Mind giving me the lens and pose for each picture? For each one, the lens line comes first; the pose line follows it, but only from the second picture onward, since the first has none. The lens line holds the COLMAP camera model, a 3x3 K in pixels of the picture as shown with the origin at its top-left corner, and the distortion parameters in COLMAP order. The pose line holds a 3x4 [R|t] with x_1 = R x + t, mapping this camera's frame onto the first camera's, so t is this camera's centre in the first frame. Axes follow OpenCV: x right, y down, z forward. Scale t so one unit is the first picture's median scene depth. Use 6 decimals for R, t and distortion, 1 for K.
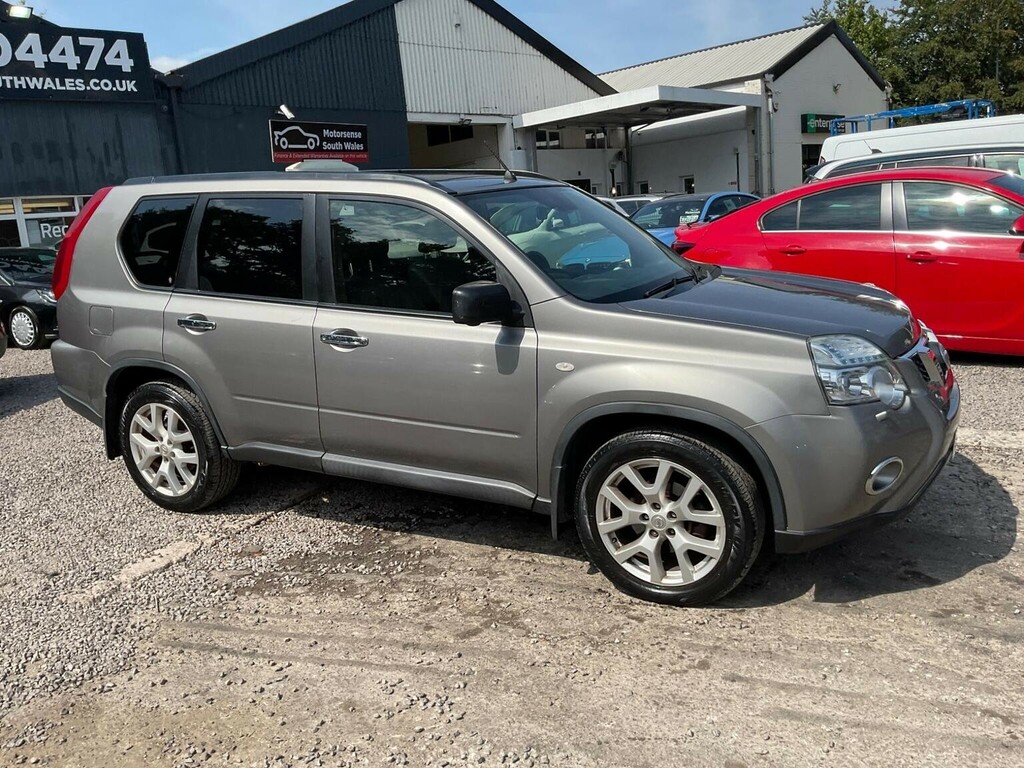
lens RADIAL K [[851.8, 0, 510.7], [0, 851.8, 389.9], [0, 0, 1]] dist [0.070933, -0.133993]
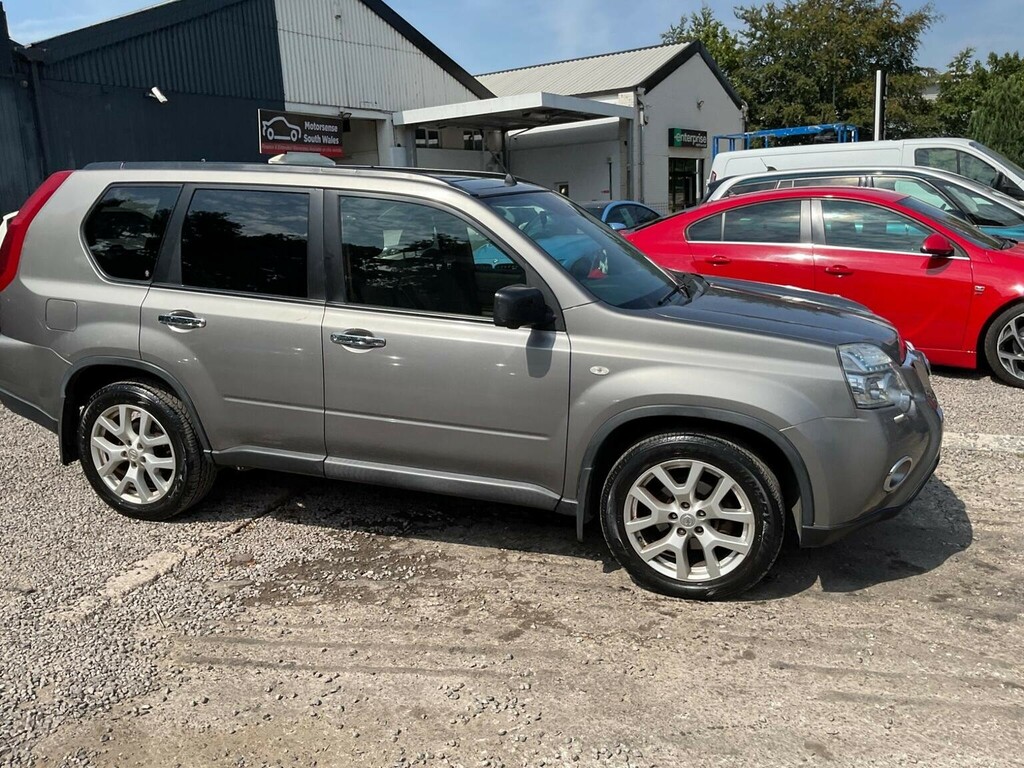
lens RADIAL K [[851.8, 0, 512.9], [0, 851.8, 393.9], [0, 0, 1]] dist [0.070933, -0.133993]
pose [[0.984963, 0.004543, 0.172704, -0.171977], [-0.005365, 0.999976, 0.004290, -0.002752], [-0.172680, -0.005152, 0.984964, 0.007390]]
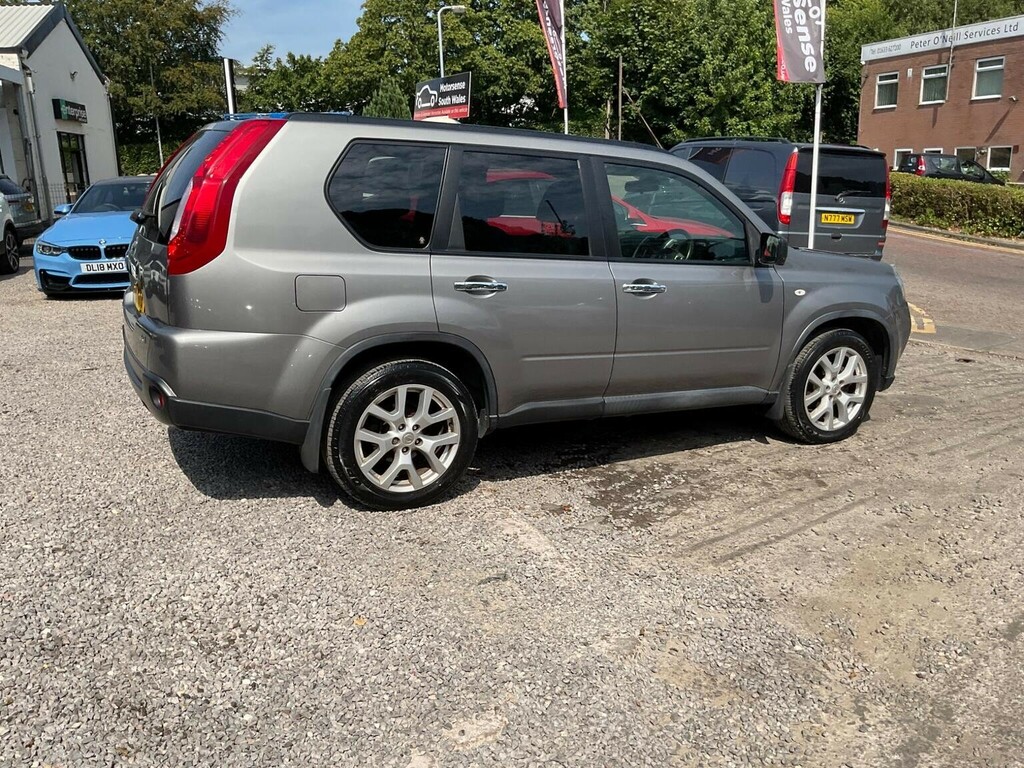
lens RADIAL K [[851.8, 0, 514.2], [0, 851.8, 383.9], [0, 0, 1]] dist [0.070933, -0.133993]
pose [[0.562716, -0.130724, 0.816249, -1.130506], [0.135987, 0.988604, 0.064578, -0.027590], [-0.815388, 0.074660, 0.574080, 0.456754]]
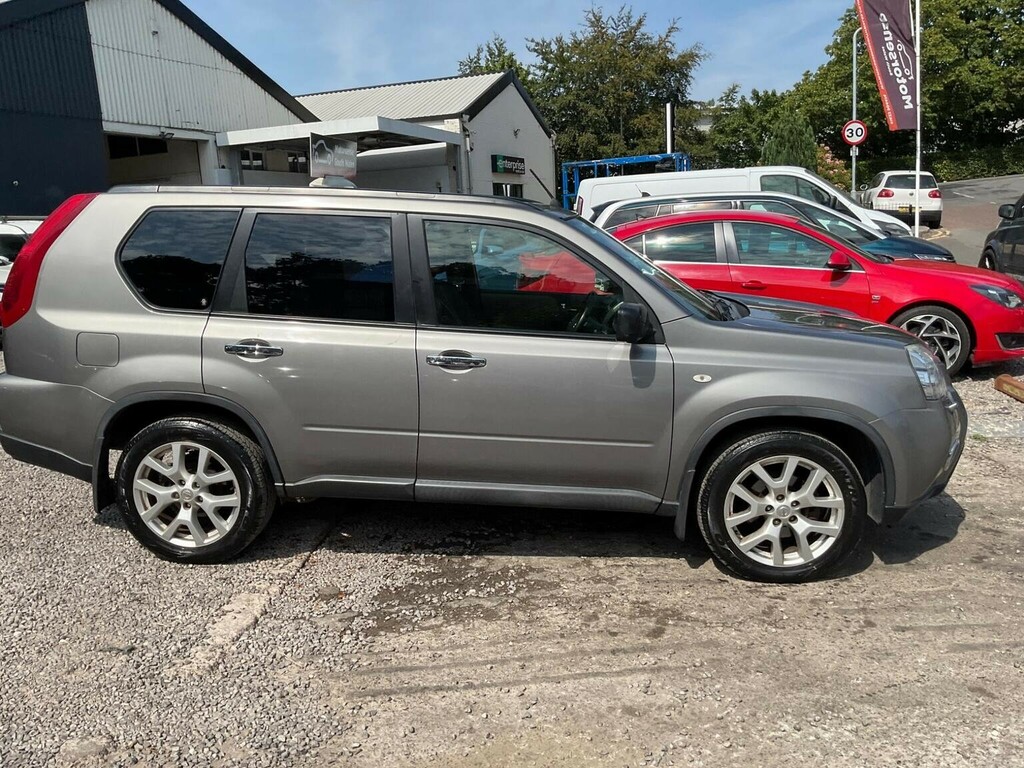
lens RADIAL K [[851.8, 0, 511.2], [0, 851.8, 386.2], [0, 0, 1]] dist [0.070933, -0.133993]
pose [[0.917103, -0.037596, 0.396872, -0.484310], [0.051396, 0.998385, -0.024191, -0.003213], [-0.395322, 0.042583, 0.917555, 0.062856]]
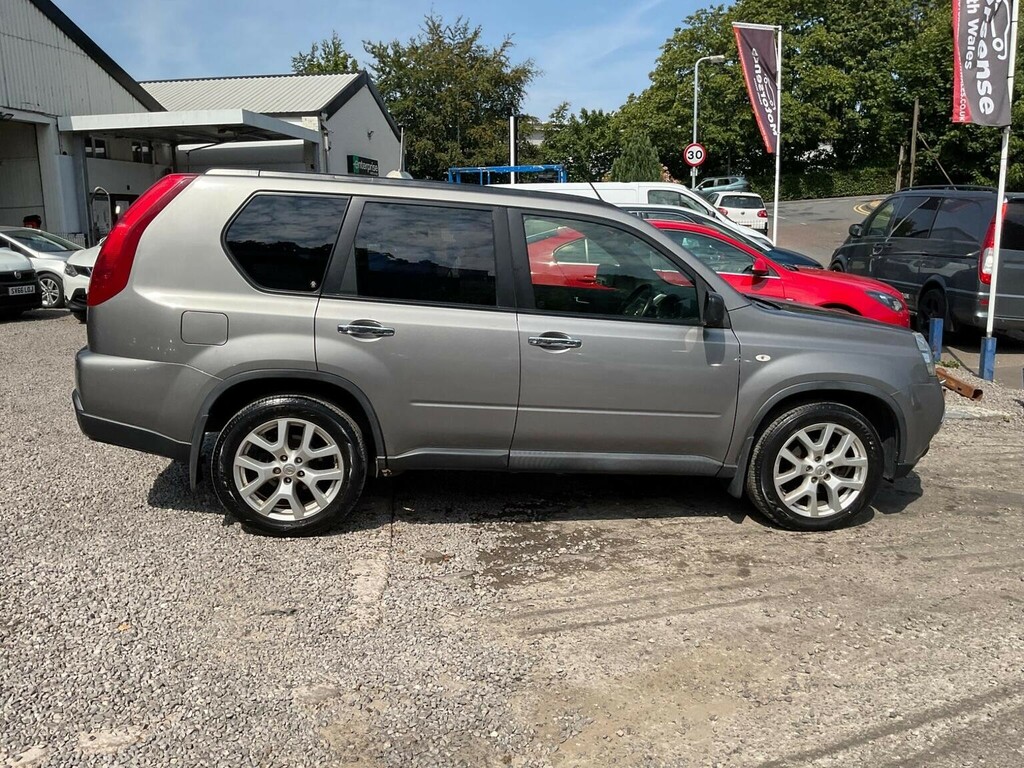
lens RADIAL K [[851.8, 0, 516.1], [0, 851.8, 388.7], [0, 0, 1]] dist [0.070933, -0.133993]
pose [[0.809444, -0.038053, 0.585963, -0.804938], [0.059343, 0.998090, -0.017158, 0.015055], [-0.584191, 0.048661, 0.810156, 0.130964]]
